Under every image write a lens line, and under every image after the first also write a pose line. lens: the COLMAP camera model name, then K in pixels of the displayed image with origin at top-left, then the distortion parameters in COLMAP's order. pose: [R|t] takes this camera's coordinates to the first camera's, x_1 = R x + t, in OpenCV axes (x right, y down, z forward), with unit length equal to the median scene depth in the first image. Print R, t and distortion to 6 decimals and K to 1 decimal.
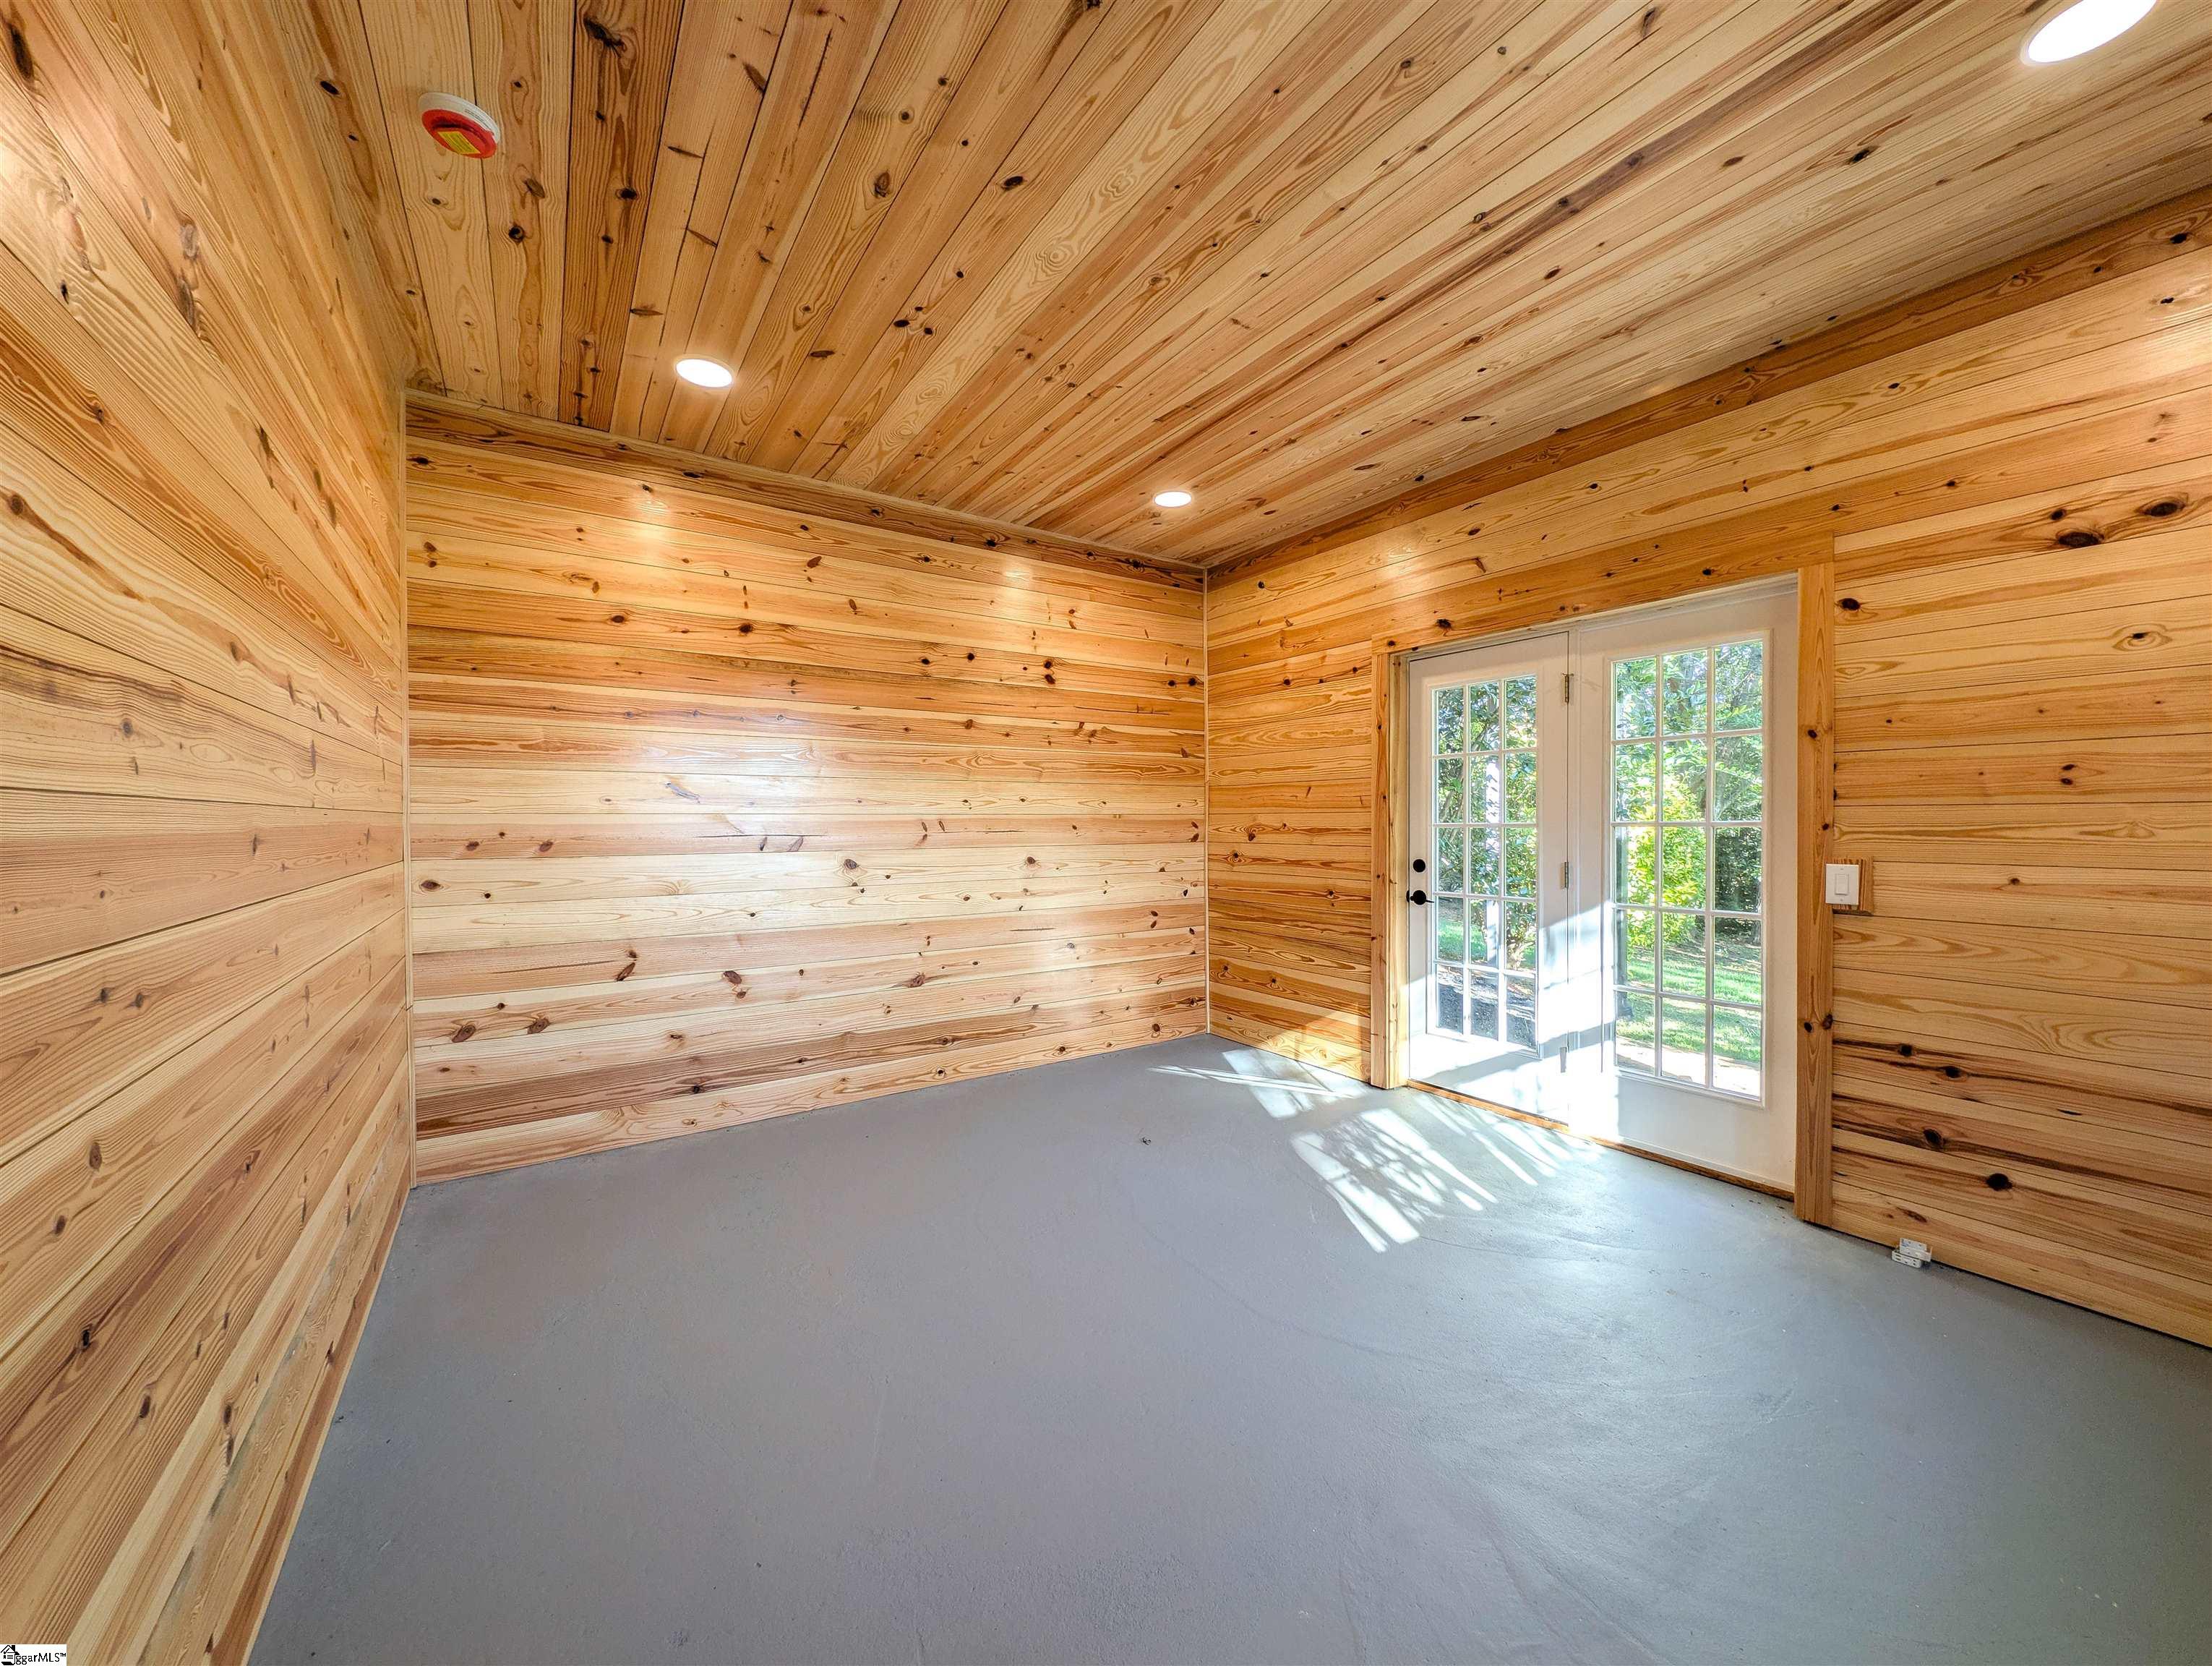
lens RADIAL K [[830.4, 0, 1106.0], [0, 830.4, 833.0], [0, 0, 1]] dist [-0.001579, -0.000097]
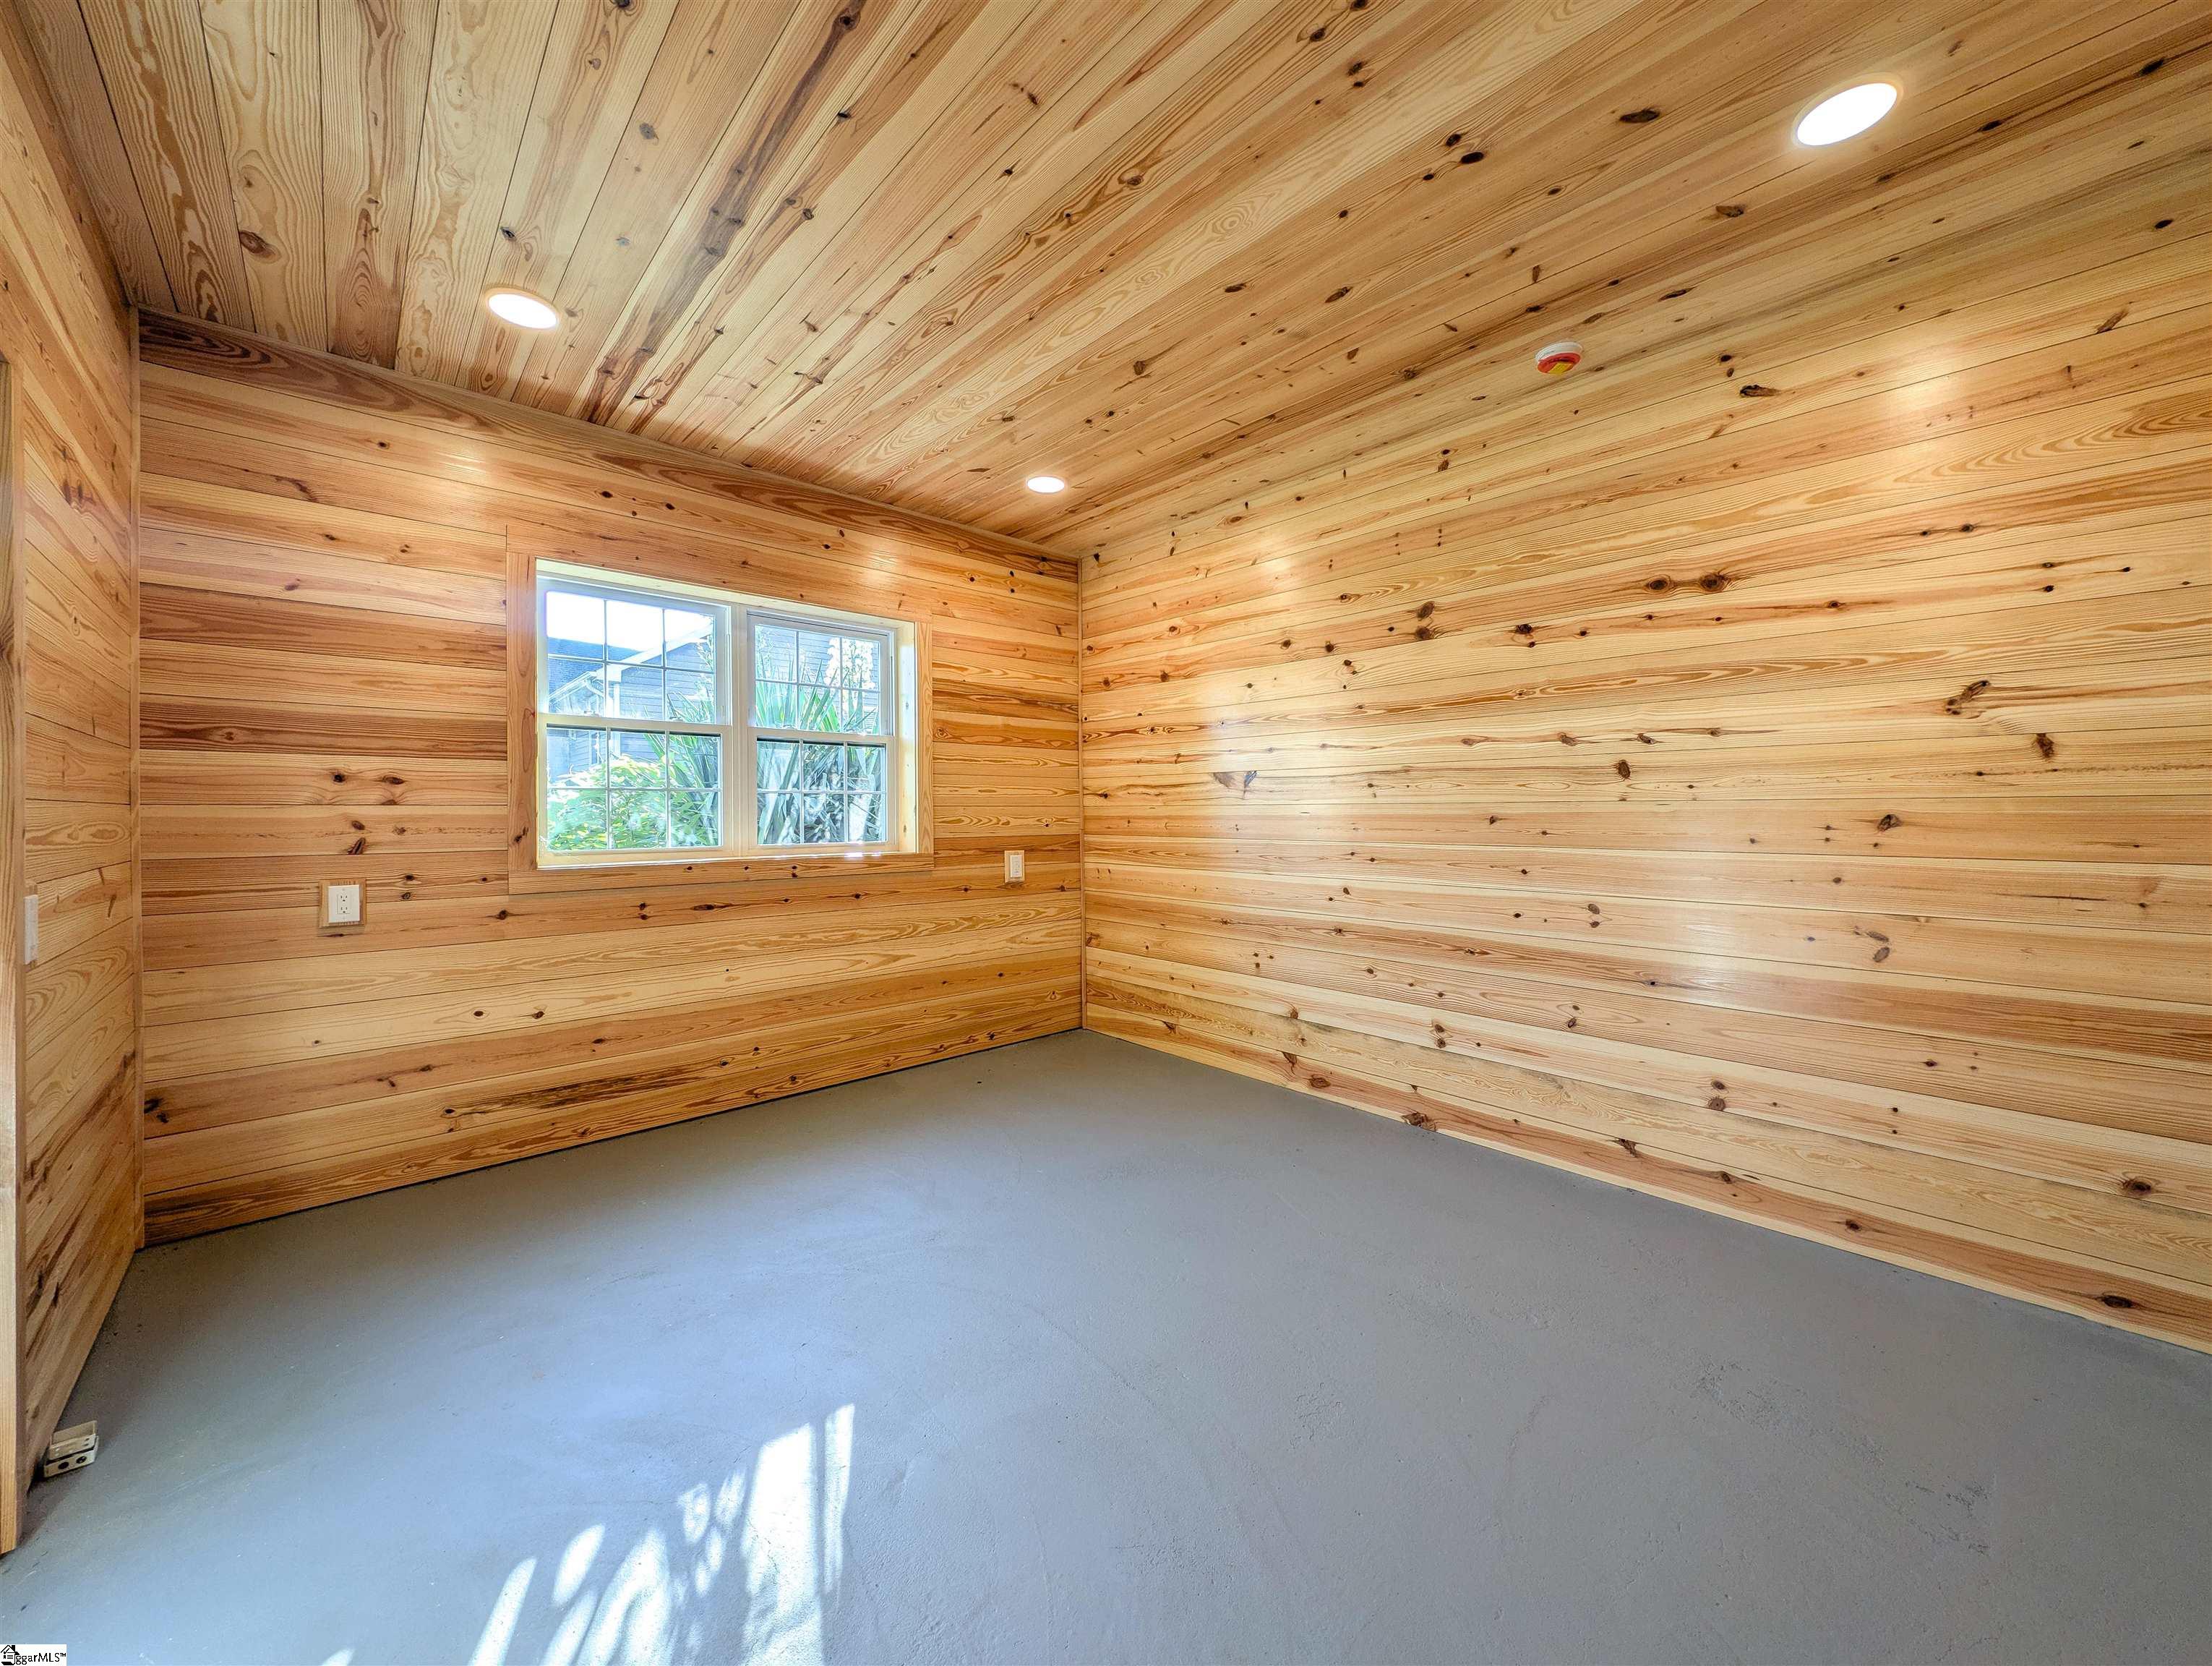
lens RADIAL K [[830.4, 0, 1106.0], [0, 830.4, 833.0], [0, 0, 1]] dist [-0.001579, -0.000097]
pose [[-0.988996, 0.011122, -0.147521, 0.199112], [0.005465, 0.999236, 0.038698, -0.025767], [0.147839, 0.037466, -0.988302, 1.659876]]
